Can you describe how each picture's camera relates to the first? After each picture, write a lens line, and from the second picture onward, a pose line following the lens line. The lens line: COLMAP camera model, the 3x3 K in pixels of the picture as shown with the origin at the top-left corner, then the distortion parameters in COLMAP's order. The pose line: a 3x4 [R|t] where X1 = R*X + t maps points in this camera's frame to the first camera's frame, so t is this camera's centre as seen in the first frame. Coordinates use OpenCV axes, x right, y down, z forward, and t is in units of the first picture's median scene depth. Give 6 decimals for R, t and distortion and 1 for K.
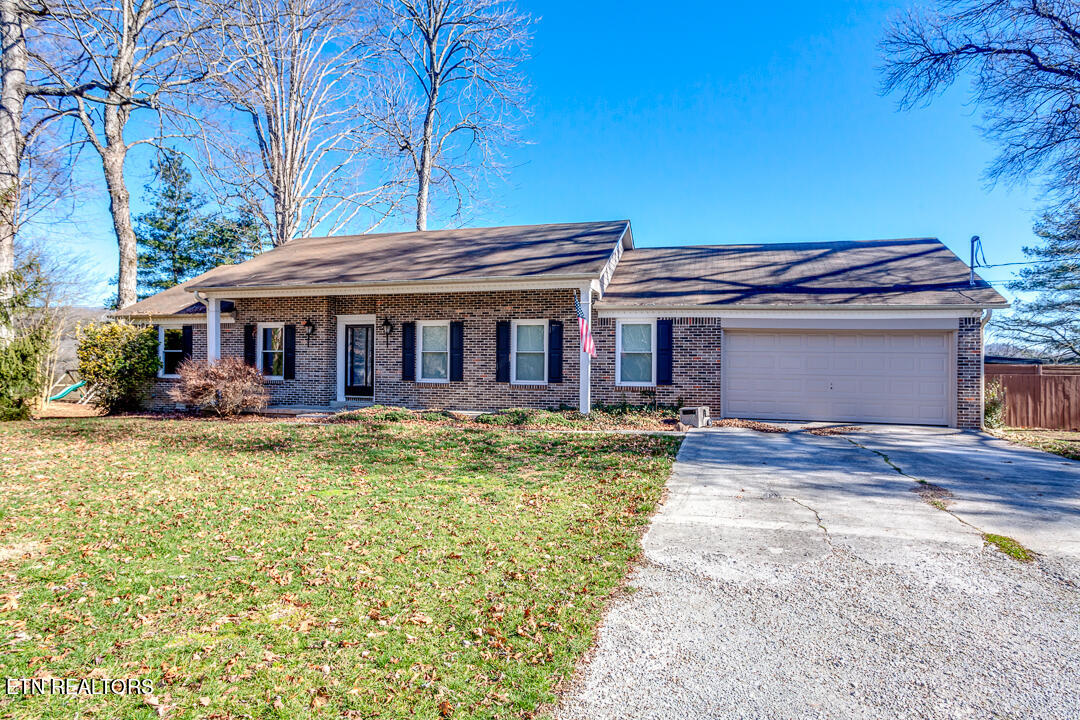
lens RADIAL K [[712.5, 0, 534.3], [0, 712.5, 366.8], [0, 0, 1]] dist [-0.024884, 0.028855]
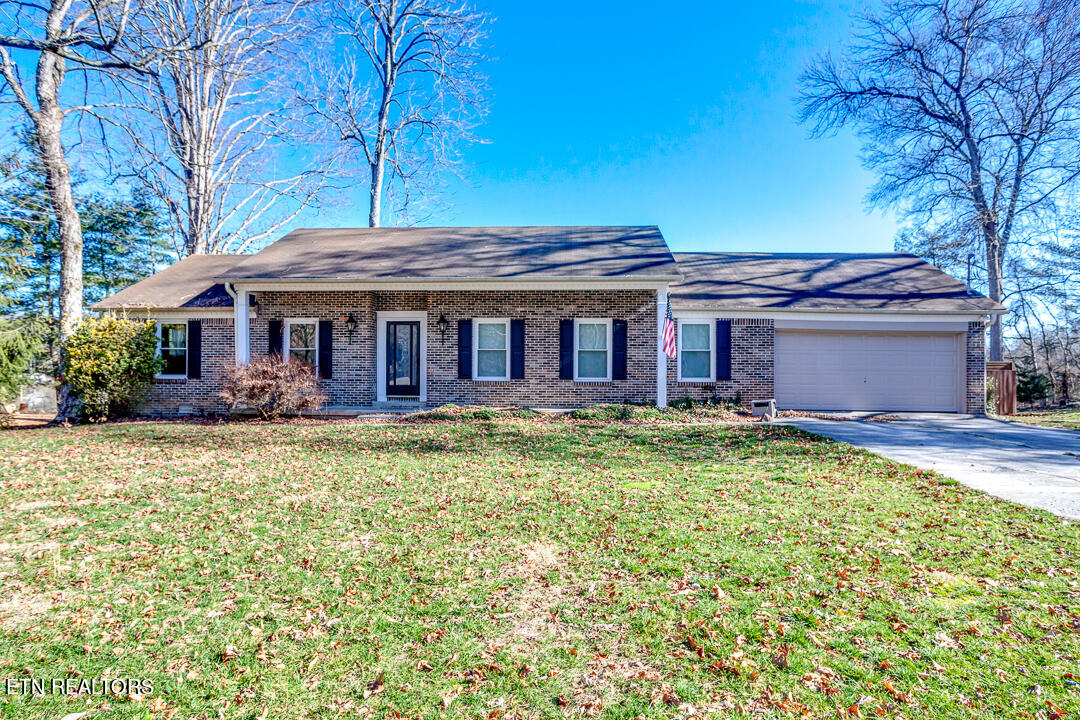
lens RADIAL K [[712.5, 0, 559.0], [0, 712.5, 363.9], [0, 0, 1]] dist [-0.024884, 0.028855]
pose [[0.967391, -0.003388, 0.253266, -0.290116], [0.004724, 0.999978, -0.004667, 0.003597], [-0.253245, 0.005711, 0.967385, 0.016088]]
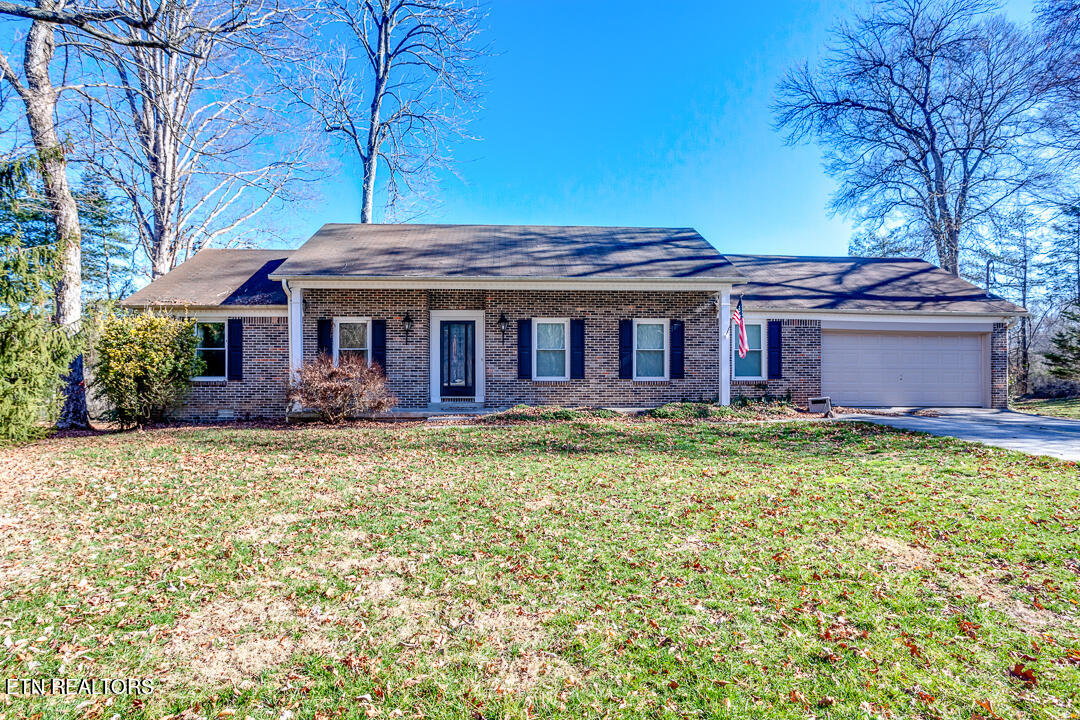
lens RADIAL K [[712.5, 0, 569.5], [0, 712.5, 365.8], [0, 0, 1]] dist [-0.024884, 0.028855]
pose [[0.928813, -0.008805, 0.370445, -0.464891], [0.009191, 0.999958, 0.000722, 0.000930], [-0.370435, 0.002734, 0.928854, 0.069713]]
